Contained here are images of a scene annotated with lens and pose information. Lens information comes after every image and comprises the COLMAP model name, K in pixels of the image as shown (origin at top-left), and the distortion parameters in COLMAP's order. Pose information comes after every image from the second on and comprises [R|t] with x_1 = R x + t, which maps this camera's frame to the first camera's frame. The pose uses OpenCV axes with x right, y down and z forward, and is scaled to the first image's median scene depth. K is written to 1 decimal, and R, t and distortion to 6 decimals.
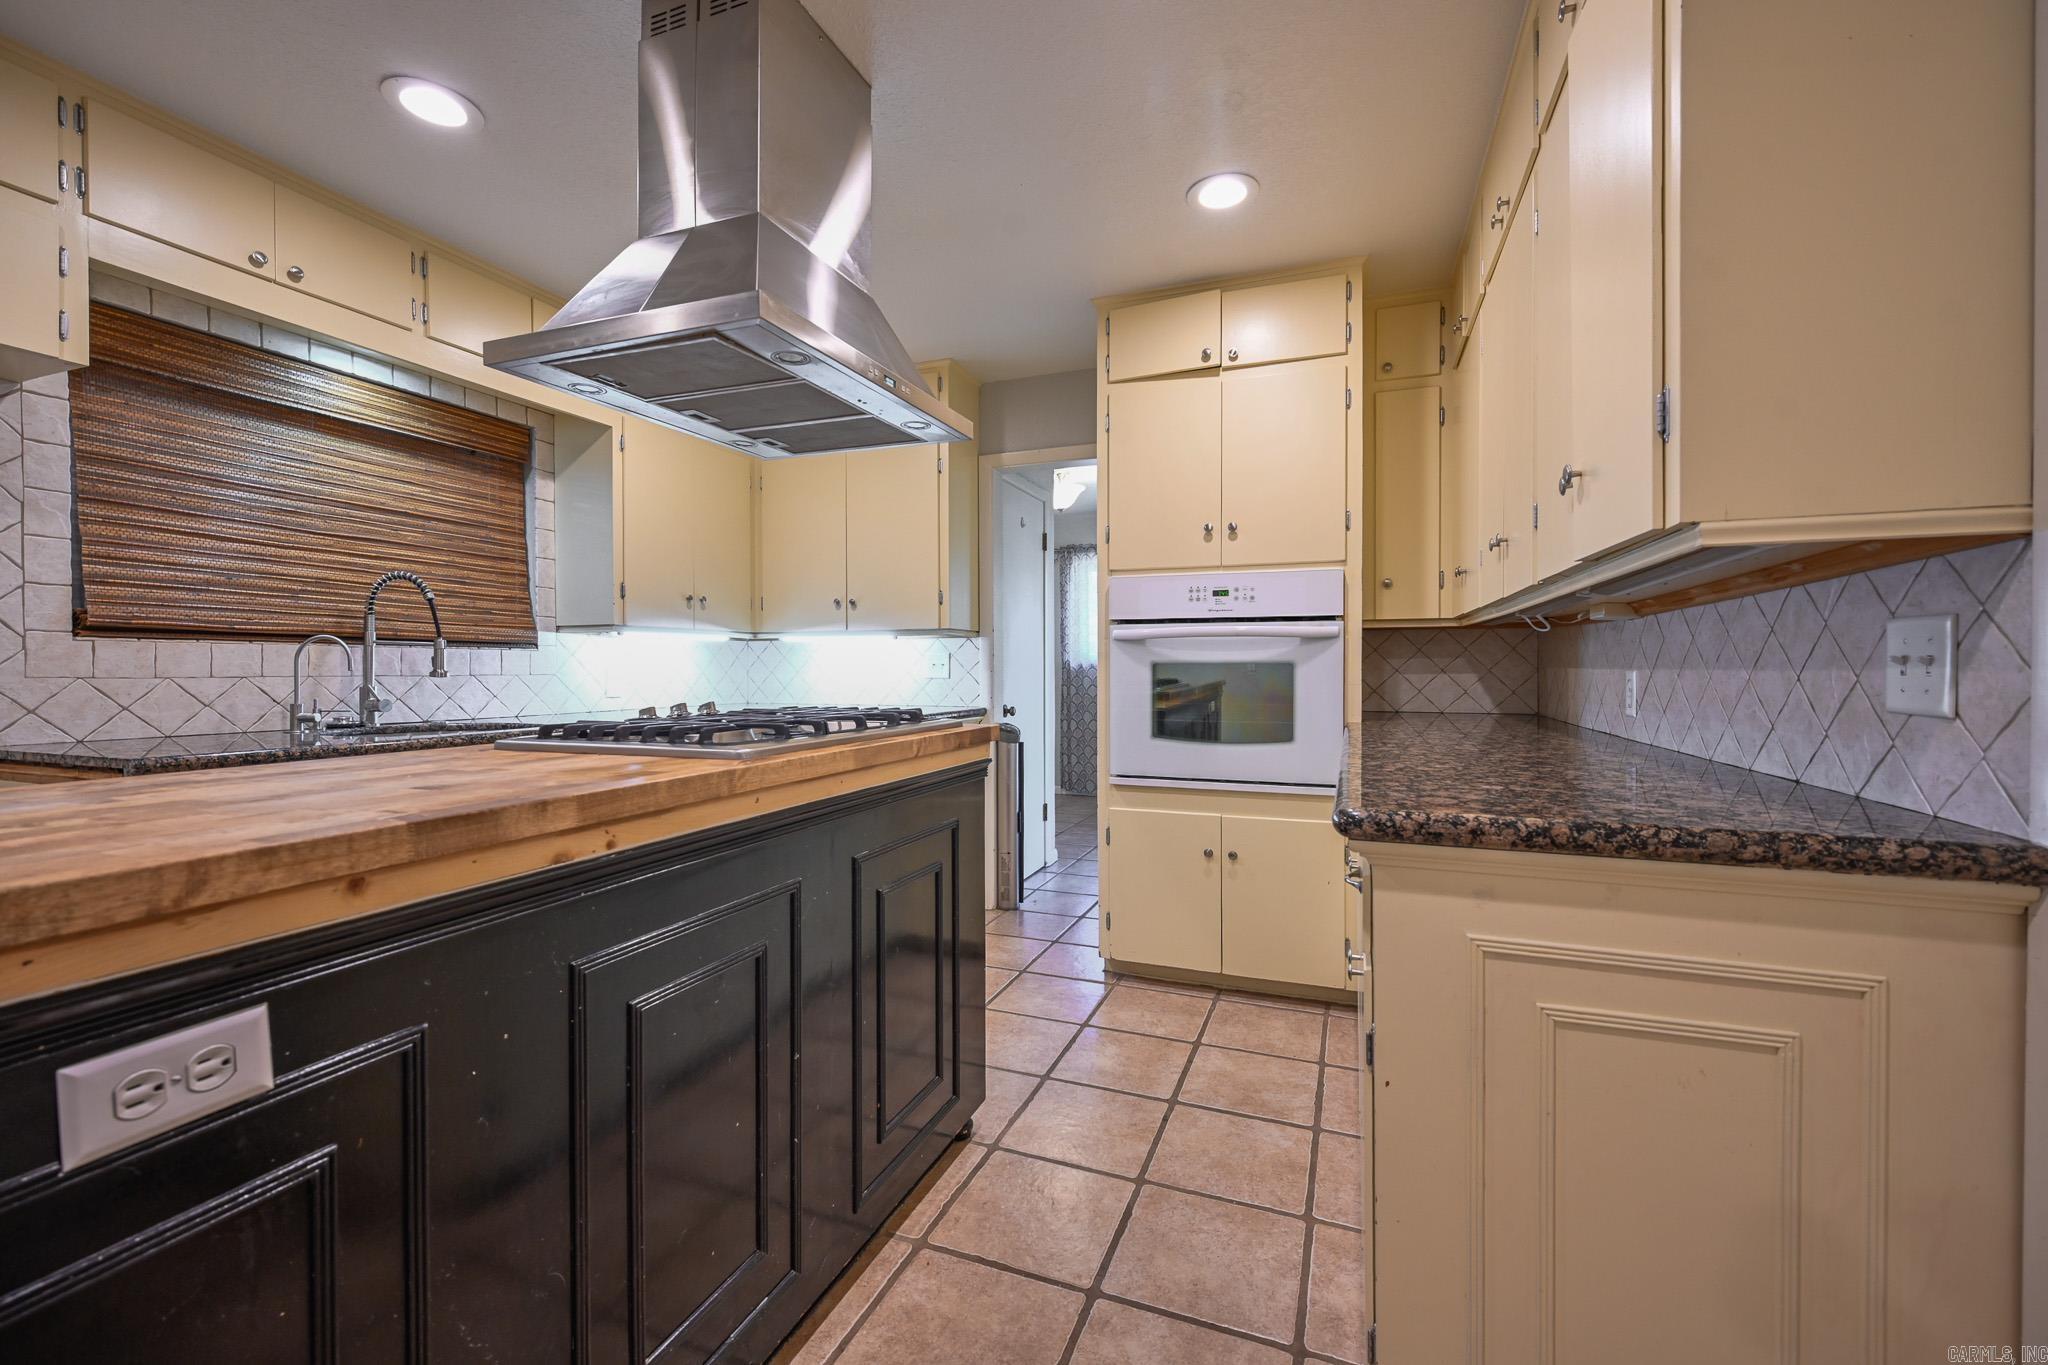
lens RADIAL K [[855.1, 0, 985.9], [0, 855.1, 672.0], [0, 0, 1]] dist [-0.002720, -0.001982]
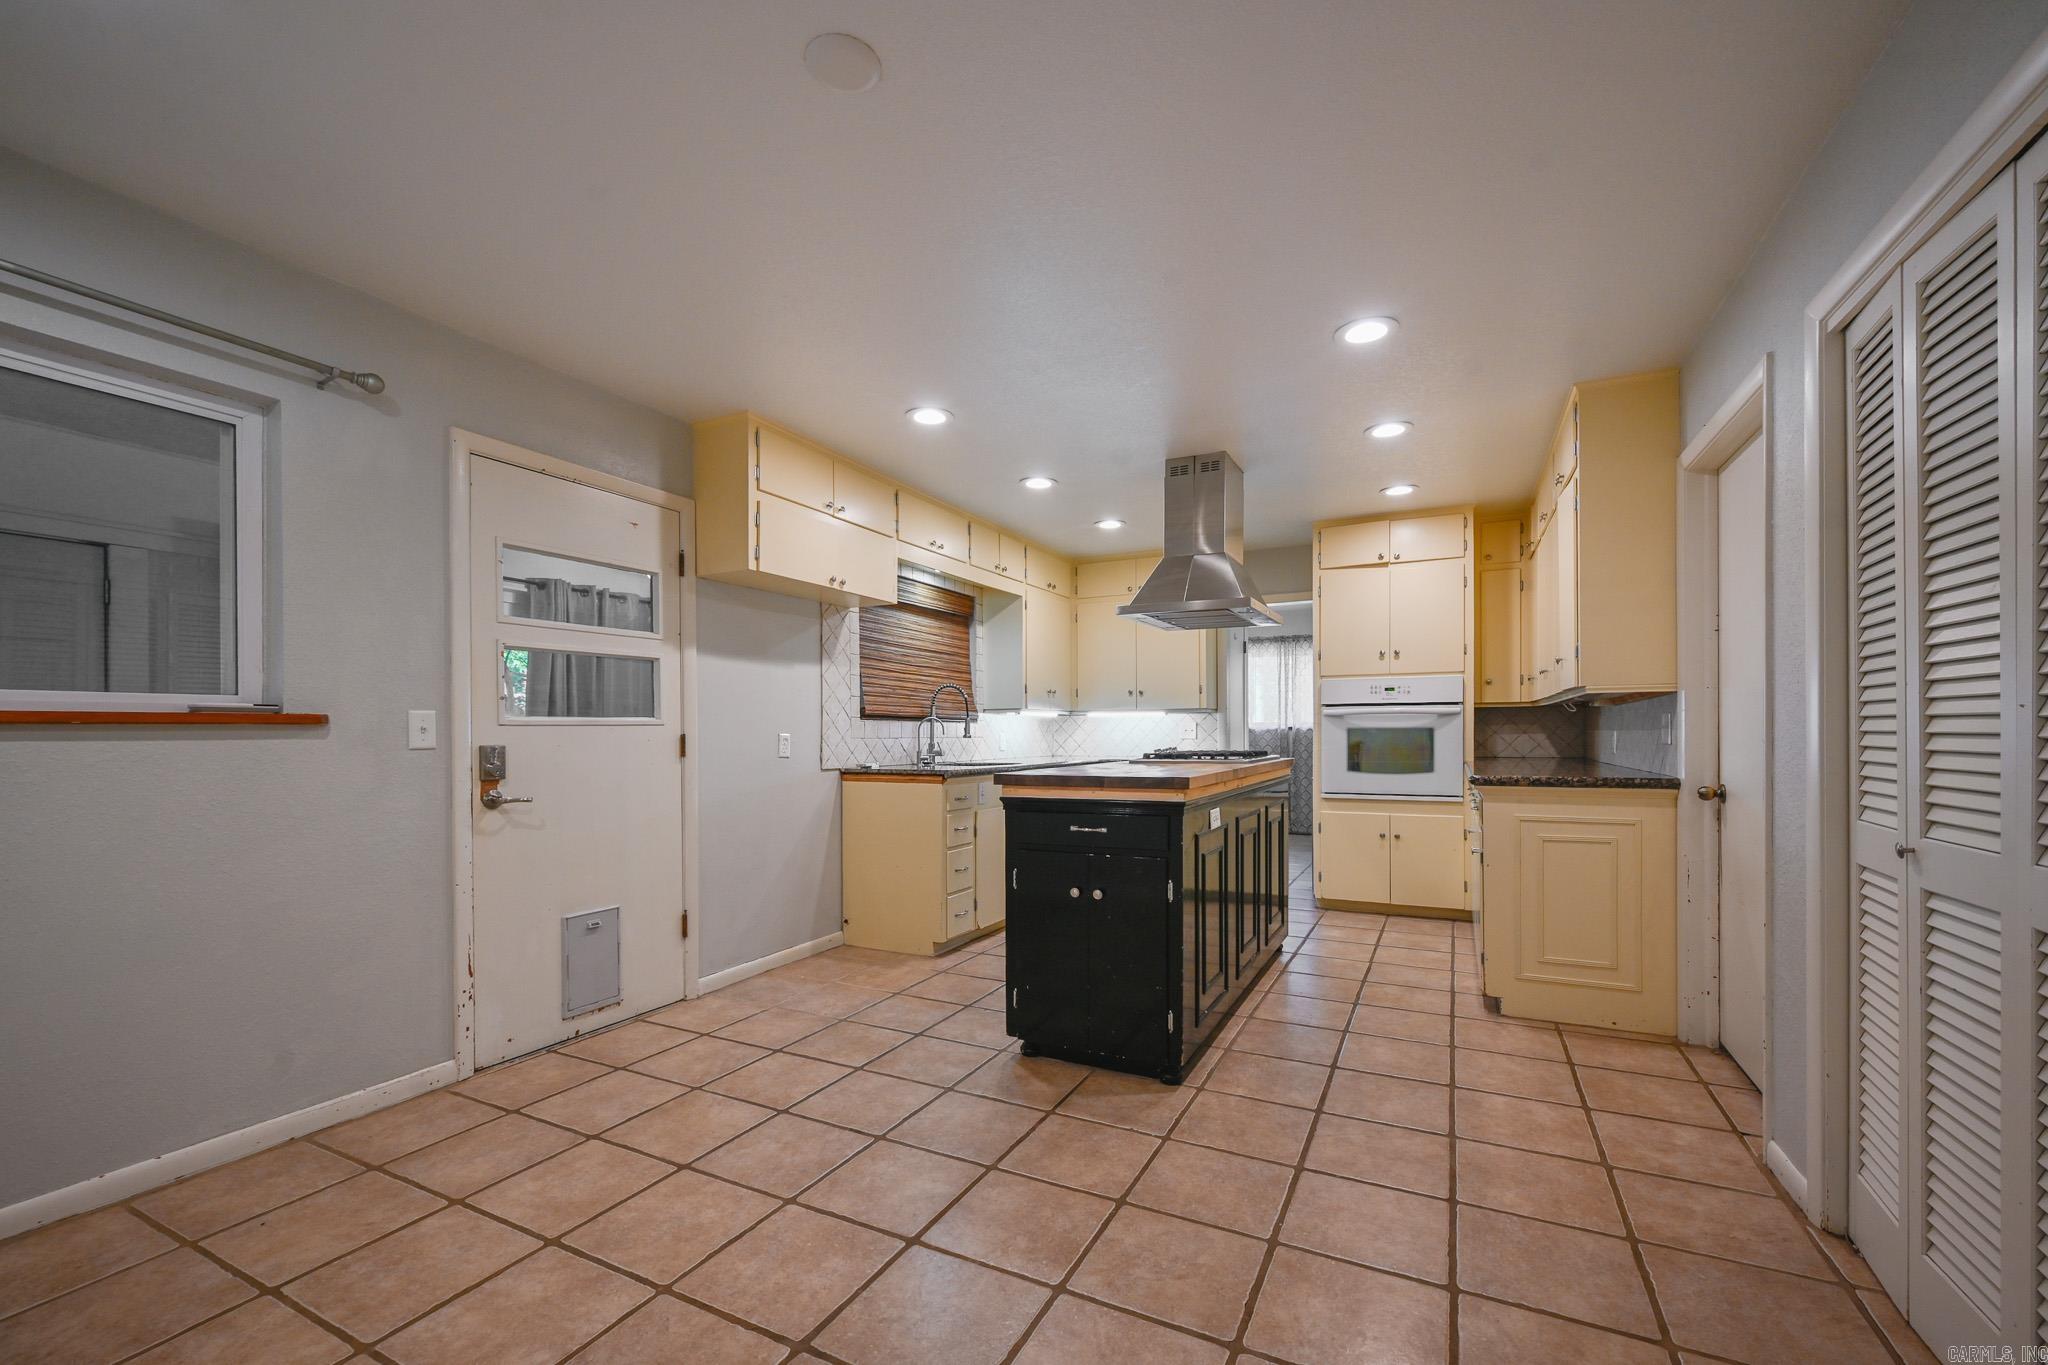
lens RADIAL K [[855.1, 0, 975.2], [0, 855.1, 741.6], [0, 0, 1]] dist [-0.002720, -0.001982]
pose [[0.994520, -0.004431, -0.104457, -0.420250], [0.004822, 0.999982, 0.003492, 0.006844], [0.104439, -0.003976, 0.994523, -0.907443]]
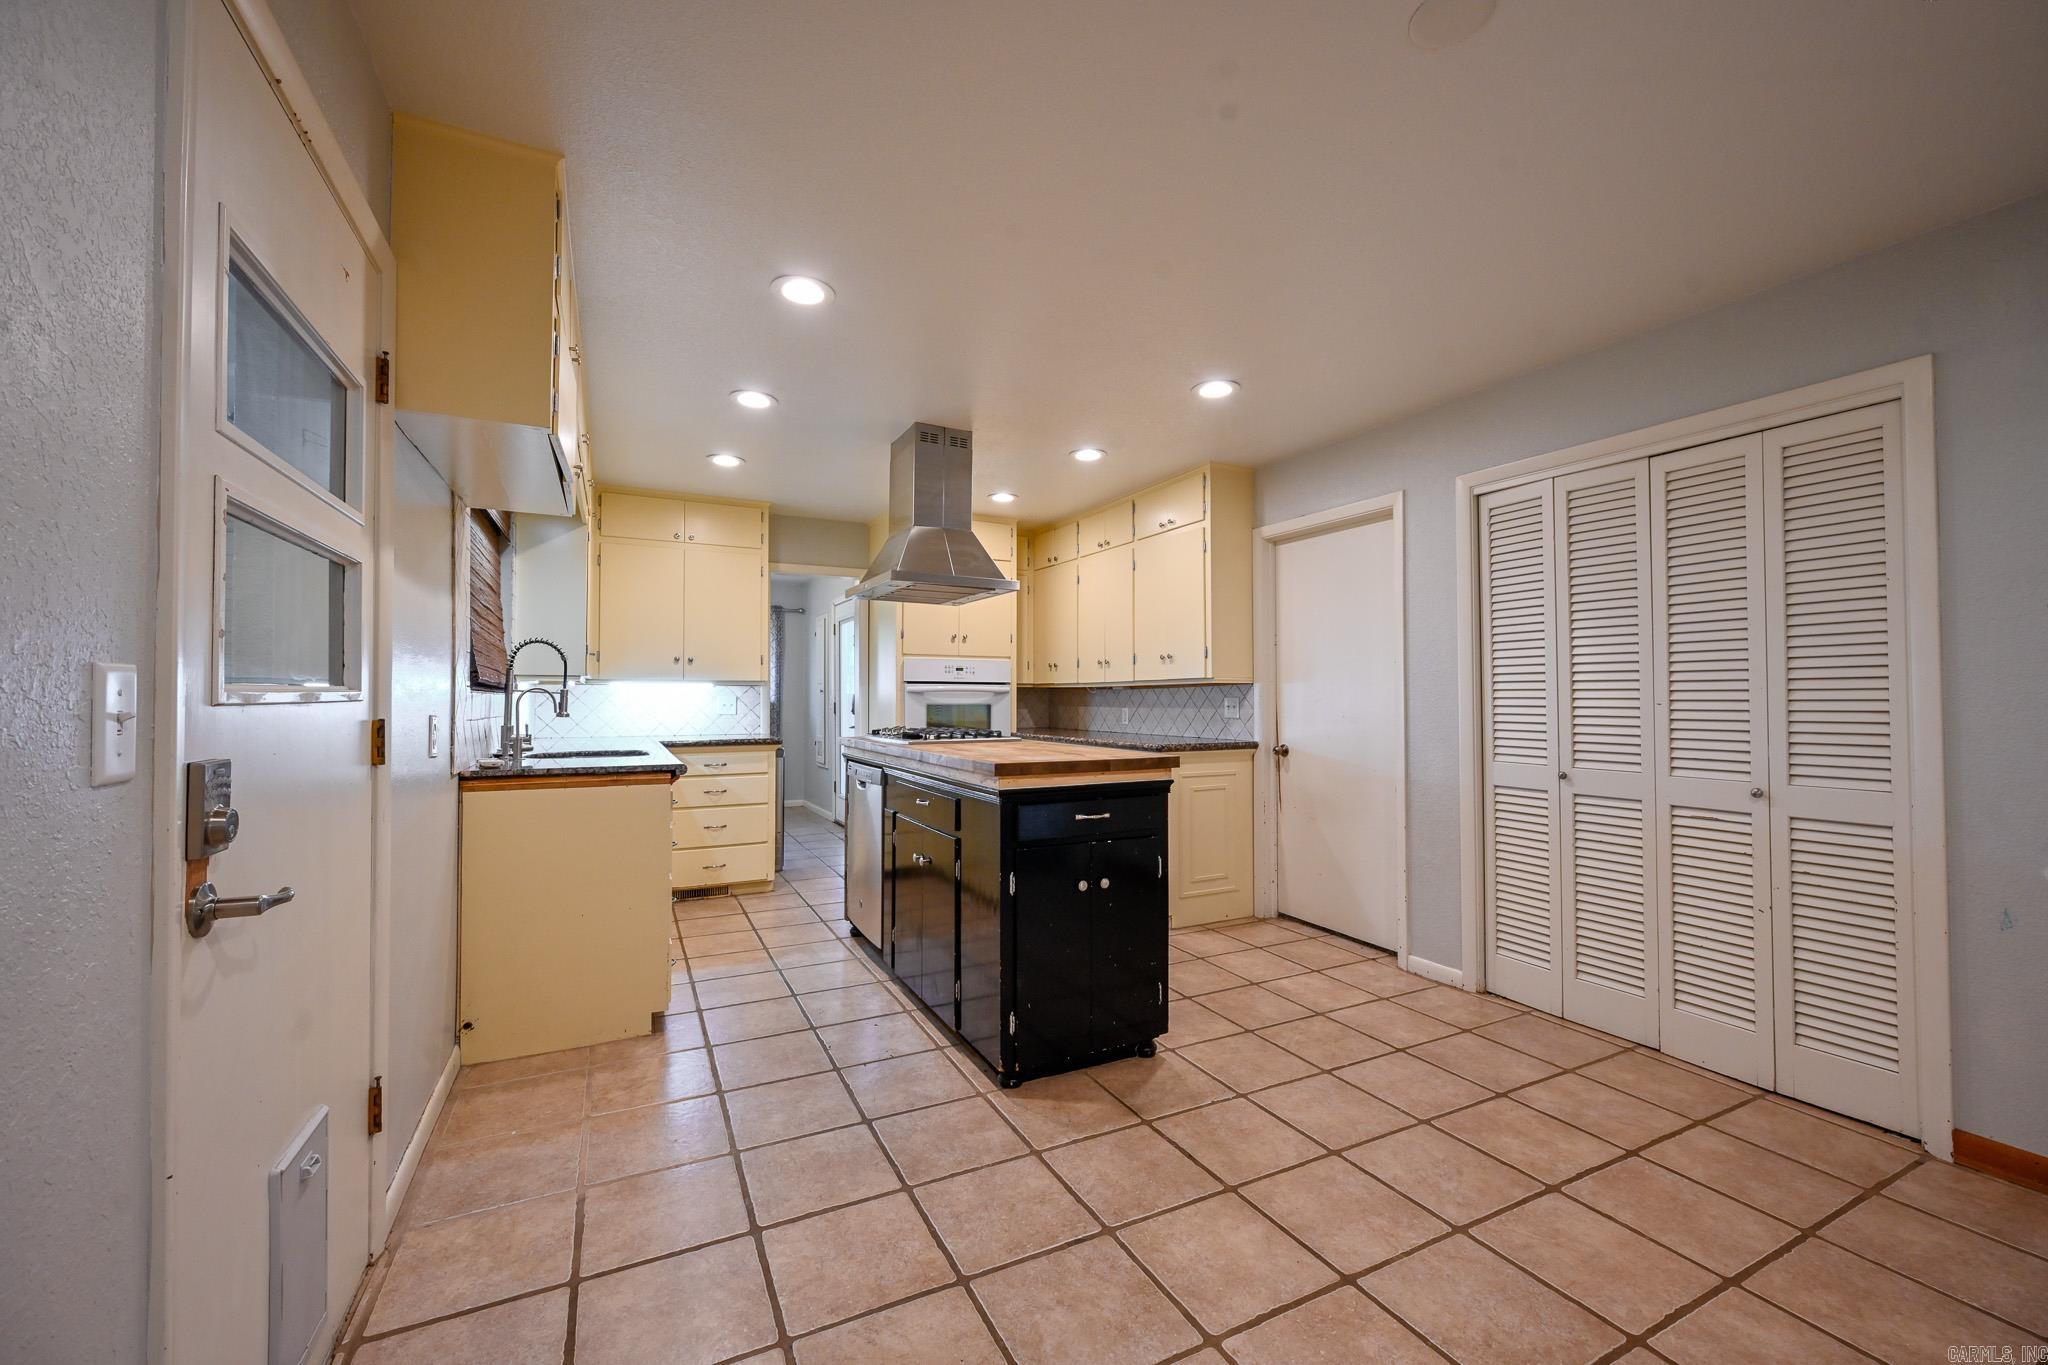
lens RADIAL K [[855.1, 0, 1058.9], [0, 855.1, 675.9], [0, 0, 1]] dist [-0.002720, -0.001982]
pose [[0.633685, 0.022311, 0.773270, -1.184163], [0.003674, 0.999486, -0.031849, -0.013846], [-0.773583, 0.023023, 0.633277, -0.466145]]
